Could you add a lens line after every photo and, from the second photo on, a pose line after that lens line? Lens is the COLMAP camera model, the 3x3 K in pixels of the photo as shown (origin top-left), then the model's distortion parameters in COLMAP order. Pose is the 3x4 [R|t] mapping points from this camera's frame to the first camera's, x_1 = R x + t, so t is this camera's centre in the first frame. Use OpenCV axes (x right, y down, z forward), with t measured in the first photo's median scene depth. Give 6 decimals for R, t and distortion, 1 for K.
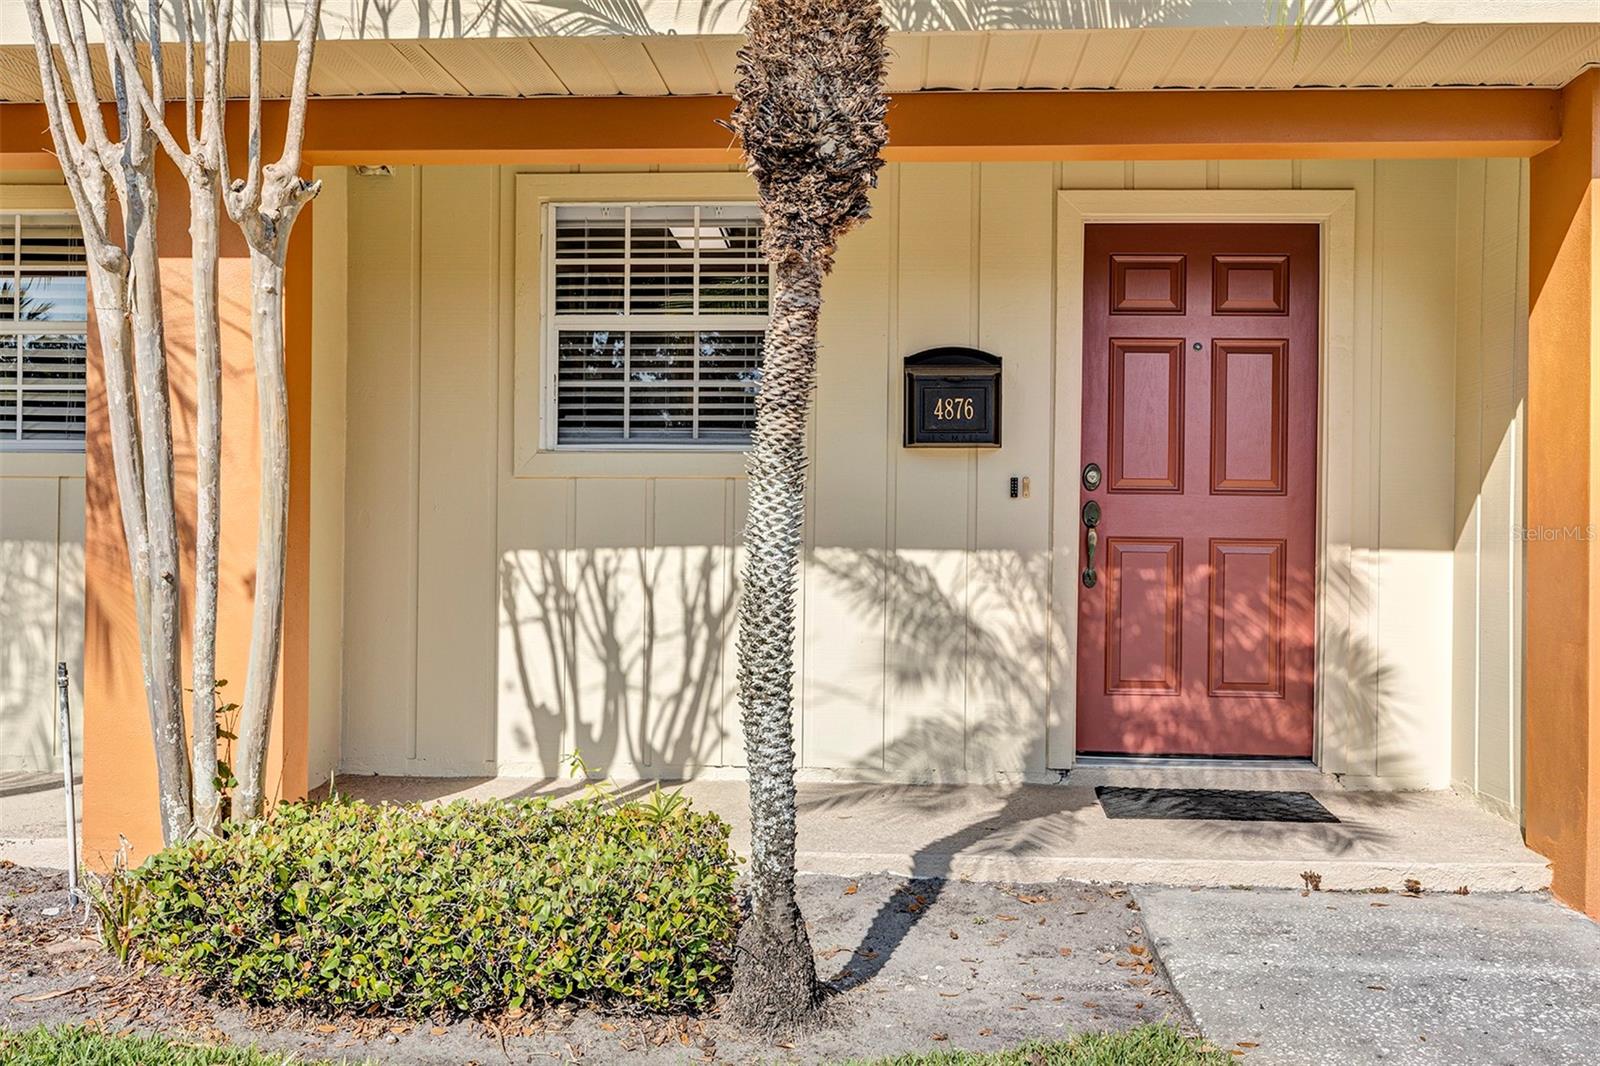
lens RADIAL K [[1625.4, 0, 800.0], [0, 1625.4, 533.0], [0, 0, 1]] dist [0.017225, 0.002065]
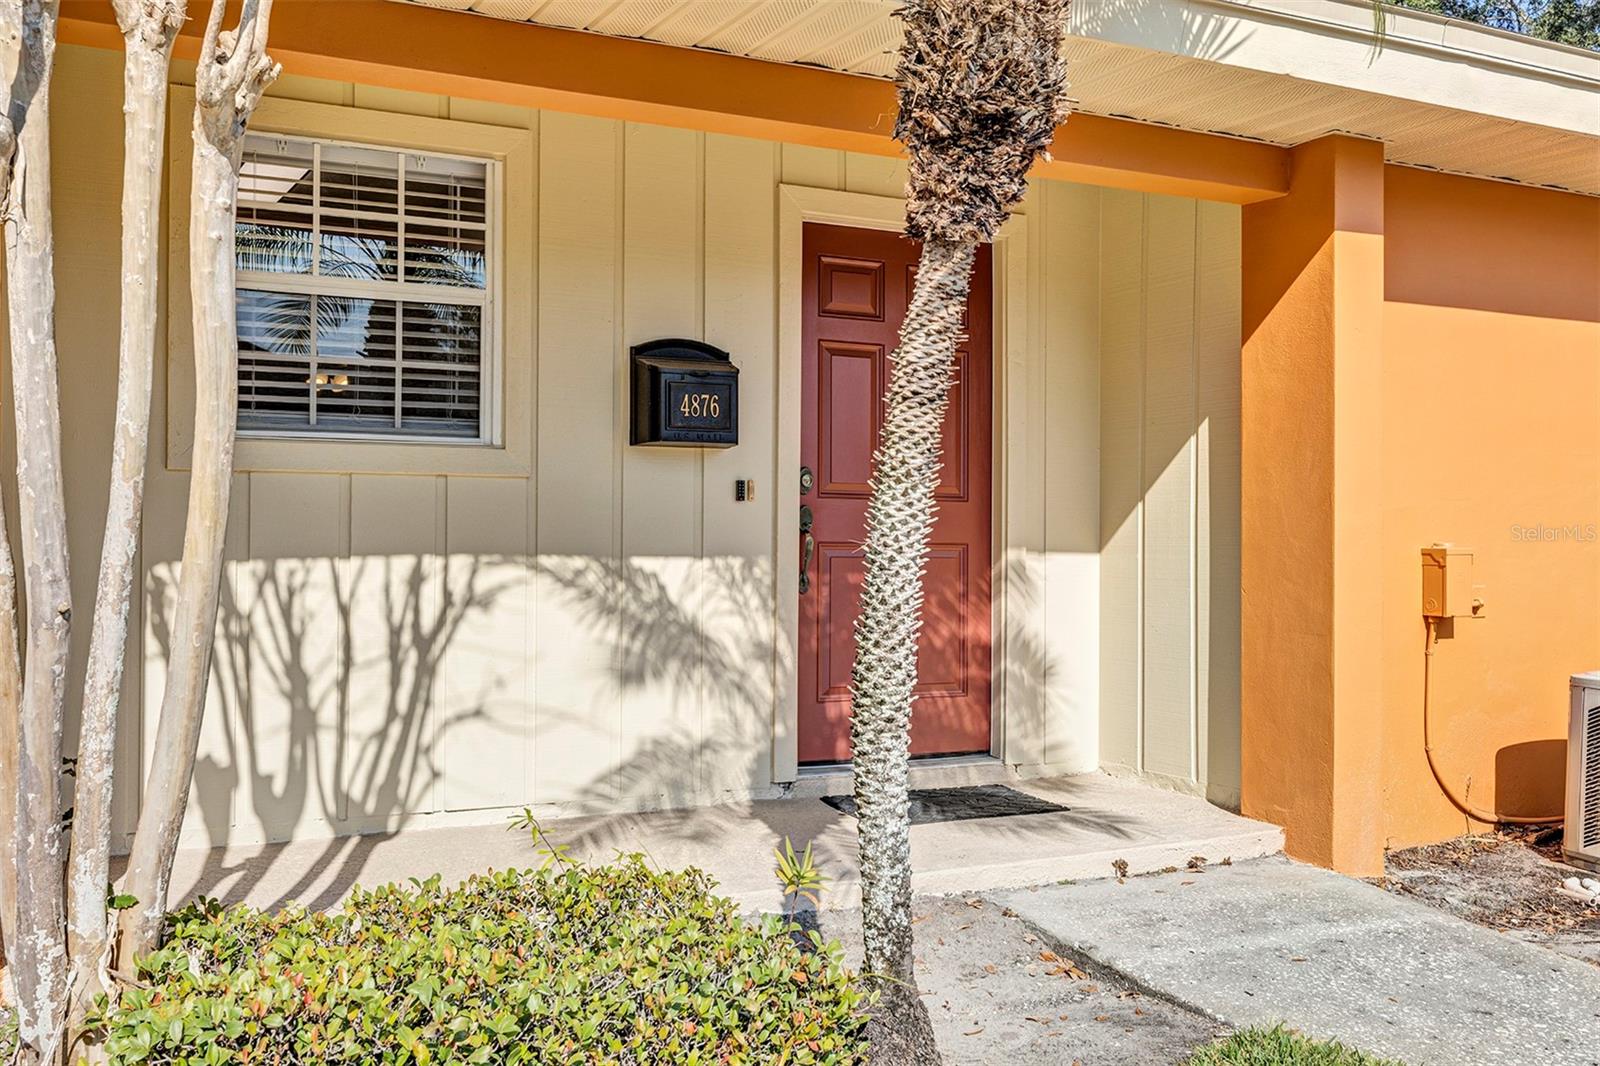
lens RADIAL K [[1602.2, 0, 799.7], [0, 1602.2, 526.9], [0, 0, 1]] dist [0.027404, -0.002361]
pose [[0.849422, 0.000150, 0.527714, -0.333708], [0.001176, 0.999997, -0.002178, -0.004524], [-0.527713, 0.002471, 0.849419, 0.182596]]
